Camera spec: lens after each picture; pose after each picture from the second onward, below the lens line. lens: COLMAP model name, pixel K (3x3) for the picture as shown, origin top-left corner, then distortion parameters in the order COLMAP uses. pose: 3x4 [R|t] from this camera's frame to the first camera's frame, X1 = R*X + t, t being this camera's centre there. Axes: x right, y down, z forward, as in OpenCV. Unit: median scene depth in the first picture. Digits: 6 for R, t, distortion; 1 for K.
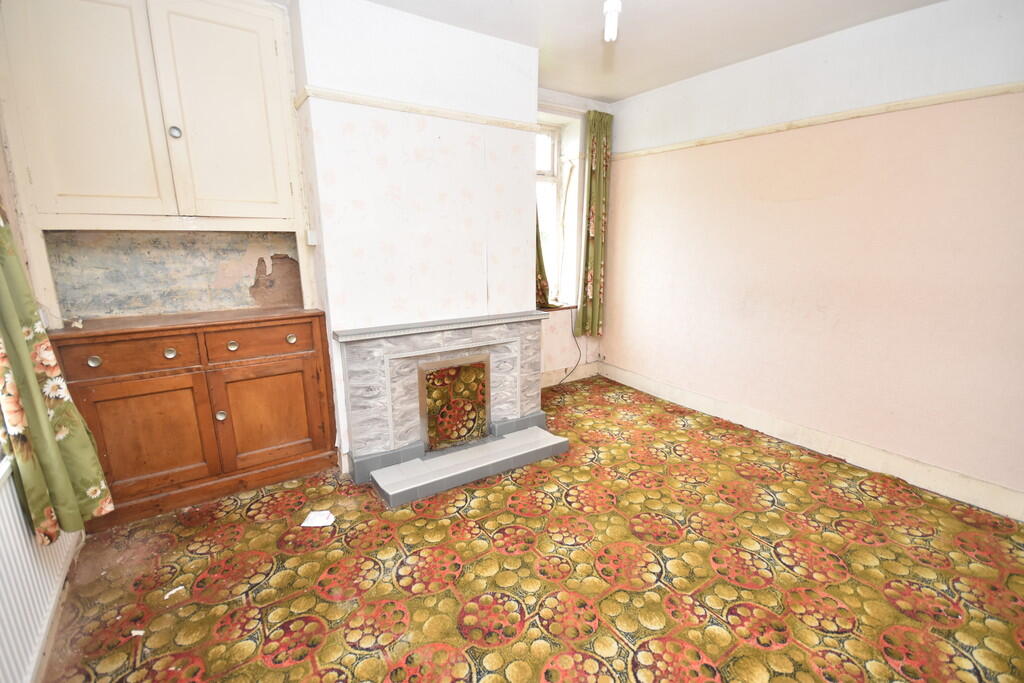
lens RADIAL K [[444.8, 0, 512.0], [0, 444.8, 341.5], [0, 0, 1]] dist [0.000270, -0.007116]
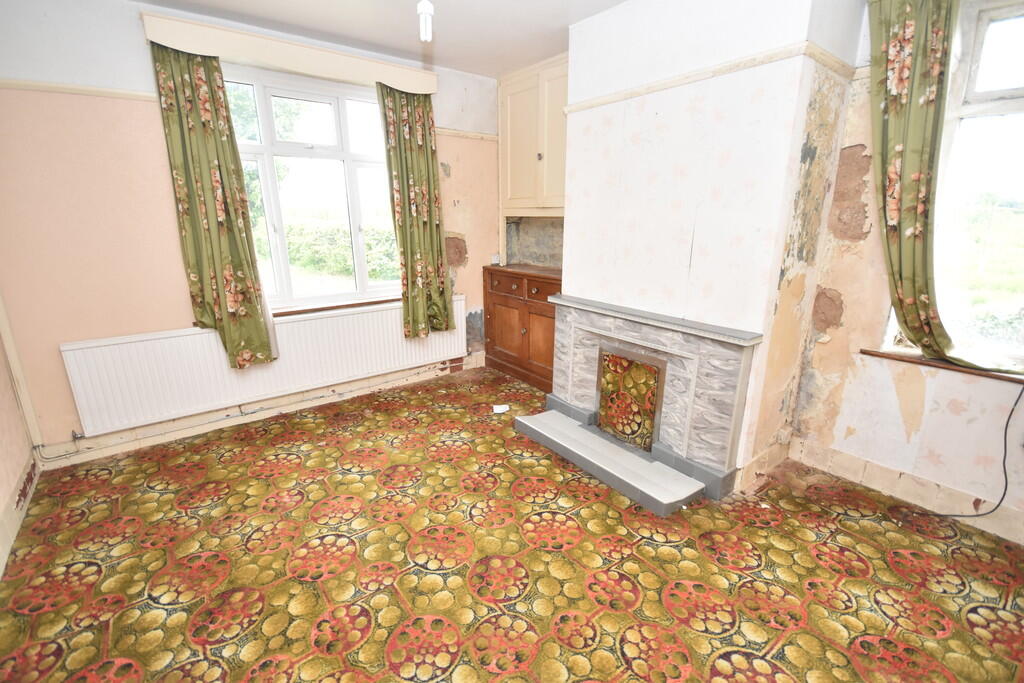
lens RADIAL K [[444.8, 0, 512.0], [0, 444.8, 341.5], [0, 0, 1]] dist [0.000270, -0.007116]
pose [[0.066488, 0.268175, -0.961073, 0.893777], [-0.226145, 0.942189, 0.247261, -0.185869], [0.971822, 0.200902, 0.123290, 0.740324]]
